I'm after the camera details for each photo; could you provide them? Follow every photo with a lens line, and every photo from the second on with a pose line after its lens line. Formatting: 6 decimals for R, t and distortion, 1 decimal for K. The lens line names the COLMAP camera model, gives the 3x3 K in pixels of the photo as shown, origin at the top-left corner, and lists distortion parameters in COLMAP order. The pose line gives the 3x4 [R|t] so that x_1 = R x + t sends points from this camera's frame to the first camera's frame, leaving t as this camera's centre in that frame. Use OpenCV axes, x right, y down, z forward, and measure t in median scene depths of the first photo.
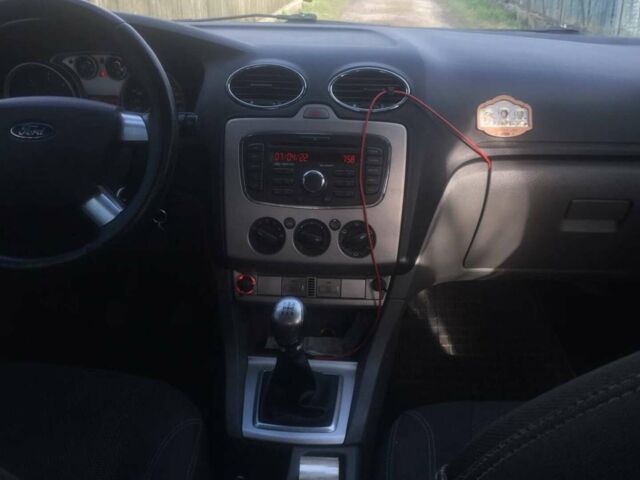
lens RADIAL K [[583.9, 0, 320.0], [0, 583.9, 240.0], [0, 0, 1]] dist [-0.040159, -0.004642]
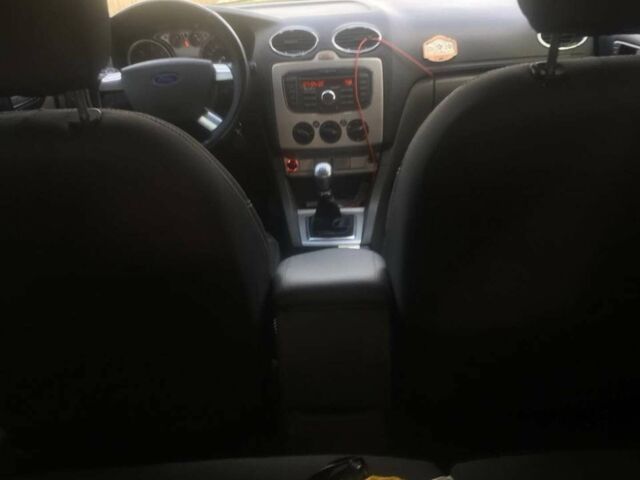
lens RADIAL K [[583.9, 0, 320.0], [0, 583.9, 240.0], [0, 0, 1]] dist [-0.040159, -0.004642]
pose [[0.995667, -0.092107, 0.012814, -0.092520], [0.091072, 0.993657, 0.065960, 0.189679], [-0.018808, -0.064507, 0.997740, -0.677298]]
